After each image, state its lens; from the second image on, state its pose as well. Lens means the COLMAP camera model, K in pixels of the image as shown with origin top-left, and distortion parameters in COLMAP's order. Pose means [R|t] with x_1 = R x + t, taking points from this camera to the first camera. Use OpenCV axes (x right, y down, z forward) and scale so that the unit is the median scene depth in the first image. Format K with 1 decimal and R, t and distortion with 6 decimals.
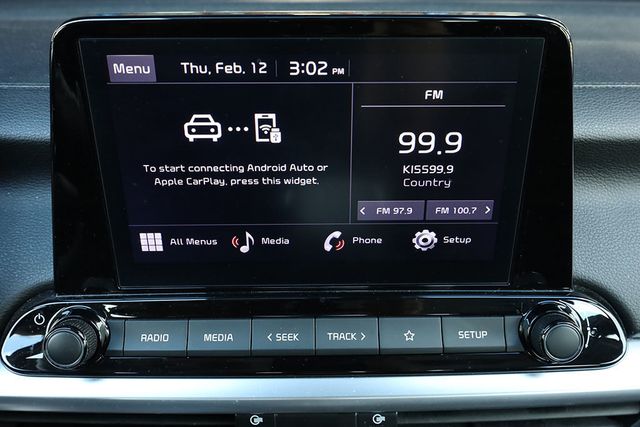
lens RADIAL K [[576.5, 0, 320.0], [0, 576.5, 213.5], [0, 0, 1]] dist [-0.003051, -0.007658]
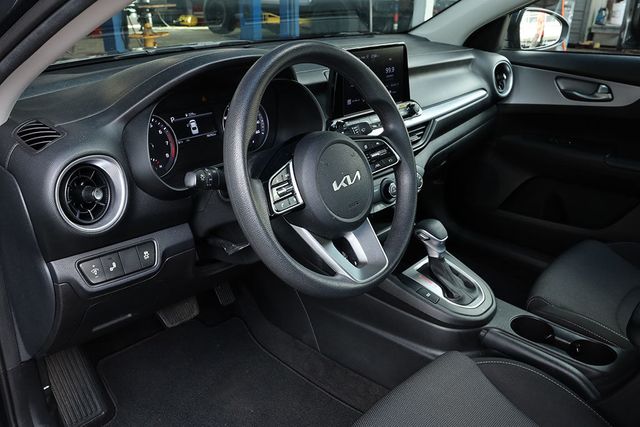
lens RADIAL K [[538.2, 0, 320.0], [0, 538.2, 213.5], [0, 0, 1]] dist [-0.024788, -0.004990]
pose [[0.713515, -0.279293, 0.642567, -3.146526], [0.304206, 0.949651, 0.074973, 0.456844], [-0.631154, 0.141978, 0.762553, -1.701020]]
